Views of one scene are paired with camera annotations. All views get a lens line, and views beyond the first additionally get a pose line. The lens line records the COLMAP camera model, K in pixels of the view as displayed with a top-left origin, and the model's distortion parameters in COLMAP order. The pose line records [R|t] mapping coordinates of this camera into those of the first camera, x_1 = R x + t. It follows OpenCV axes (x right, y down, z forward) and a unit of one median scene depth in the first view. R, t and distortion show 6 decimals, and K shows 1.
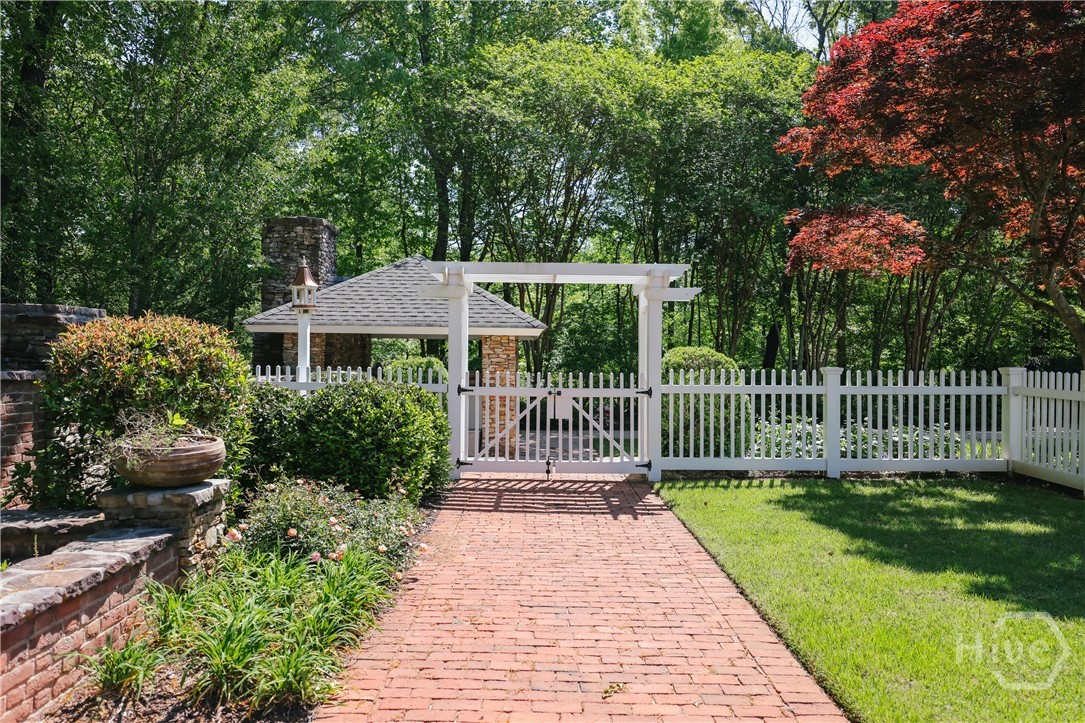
lens RADIAL K [[769.2, 0, 538.2], [0, 769.2, 360.2], [0, 0, 1]] dist [0.002545, 0.004308]
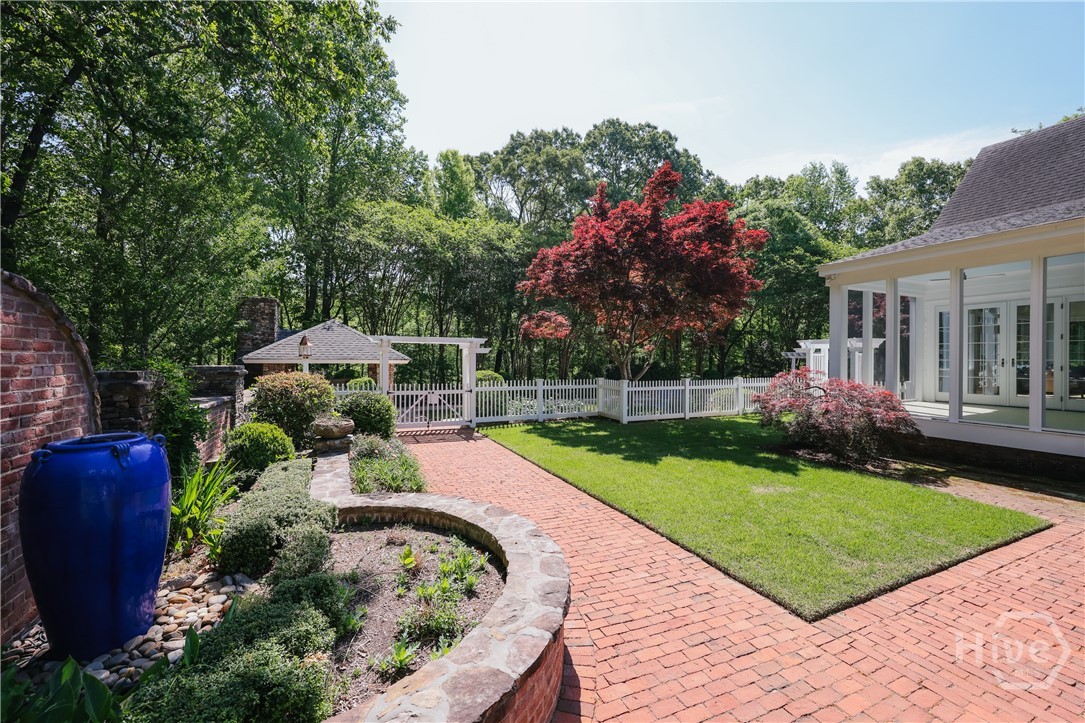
lens RADIAL K [[472.2, 0, 546.1], [0, 472.2, 361.2], [0, 0, 1]] dist [0.001456, -0.000188]
pose [[0.908566, -0.009132, 0.417641, -0.257993], [0.005805, 0.999941, 0.009235, -0.063790], [-0.417700, -0.005966, 0.908565, -0.445116]]
